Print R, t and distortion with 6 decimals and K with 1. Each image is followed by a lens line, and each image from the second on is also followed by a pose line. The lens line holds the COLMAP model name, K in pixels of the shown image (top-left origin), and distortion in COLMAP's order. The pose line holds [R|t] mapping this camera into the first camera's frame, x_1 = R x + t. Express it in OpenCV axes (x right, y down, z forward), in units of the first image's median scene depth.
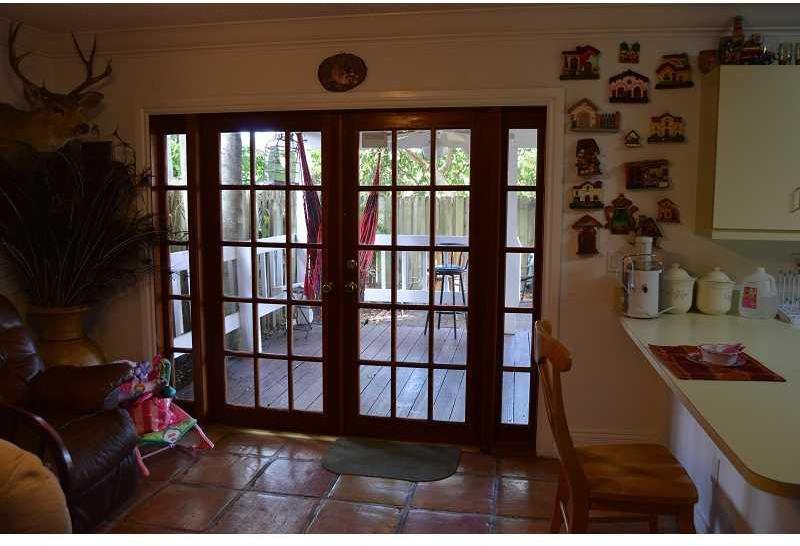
lens RADIAL K [[658.8, 0, 400.0], [0, 658.8, 273.0], [0, 0, 1]] dist [-0.008314, -0.007258]
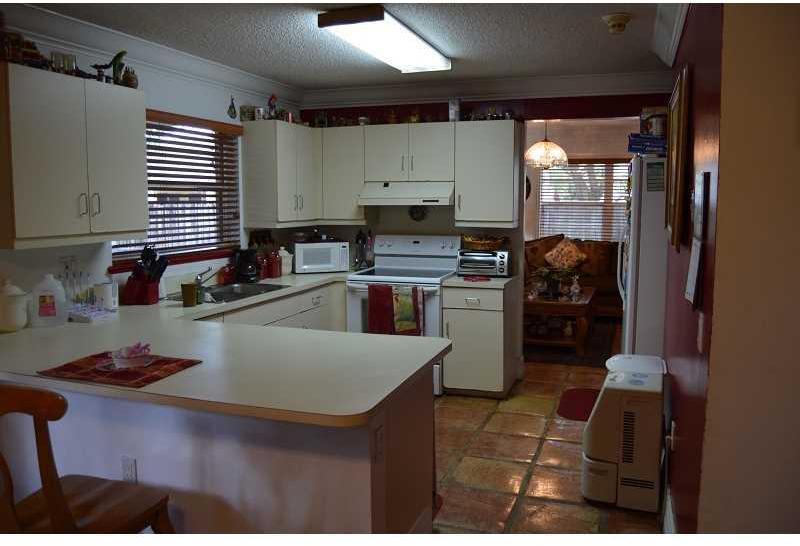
lens RADIAL K [[658.8, 0, 400.0], [0, 658.8, 273.0], [0, 0, 1]] dist [-0.008314, -0.007258]
pose [[0.160595, -0.118660, 0.979862, -0.345480], [0.125004, 0.987198, 0.099061, -0.043479], [-0.979073, 0.106578, 0.173372, 0.317072]]
